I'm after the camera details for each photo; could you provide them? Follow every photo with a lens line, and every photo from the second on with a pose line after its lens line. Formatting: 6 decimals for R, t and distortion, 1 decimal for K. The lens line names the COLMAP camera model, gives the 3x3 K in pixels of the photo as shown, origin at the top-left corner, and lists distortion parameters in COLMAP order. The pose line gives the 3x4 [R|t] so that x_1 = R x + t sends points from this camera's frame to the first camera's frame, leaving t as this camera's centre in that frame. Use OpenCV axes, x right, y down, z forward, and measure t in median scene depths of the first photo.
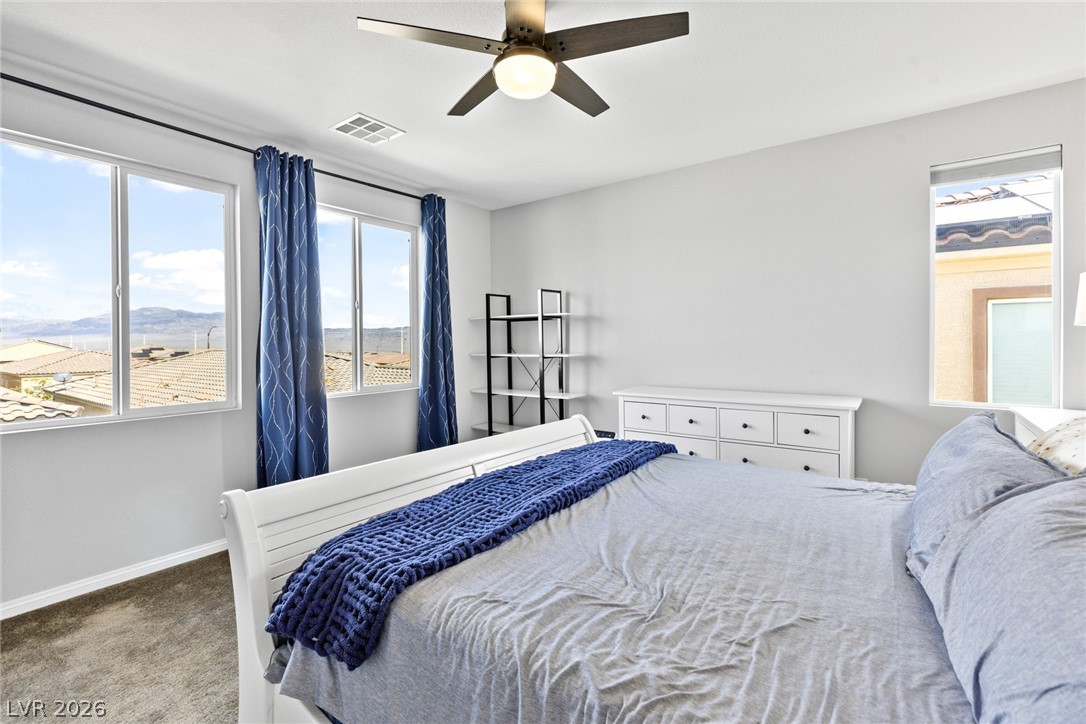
lens RADIAL K [[488.4, 0, 542.6], [0, 488.4, 351.5], [0, 0, 1]] dist [0.002840, 0.000473]
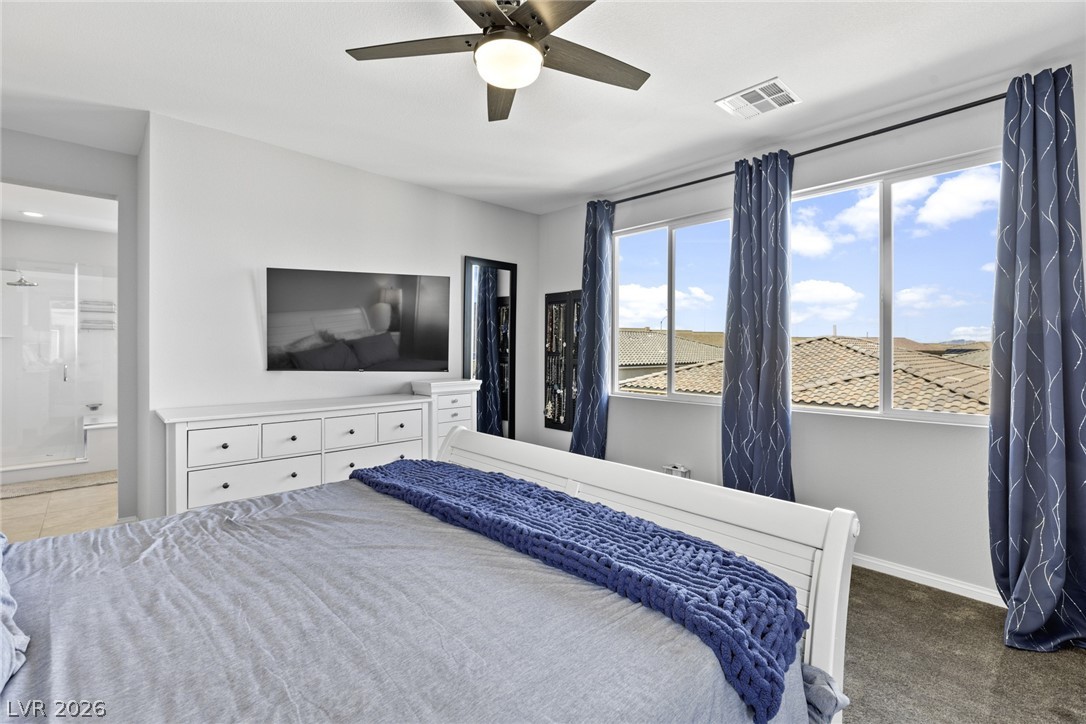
lens RADIAL K [[488.4, 0, 542.6], [0, 488.4, 351.5], [0, 0, 1]] dist [0.002840, 0.000473]
pose [[-0.180629, 0.012712, -0.983469, 0.706715], [-0.021473, 0.999627, 0.016865, -0.024434], [0.983317, 0.024164, -0.180289, 1.005045]]
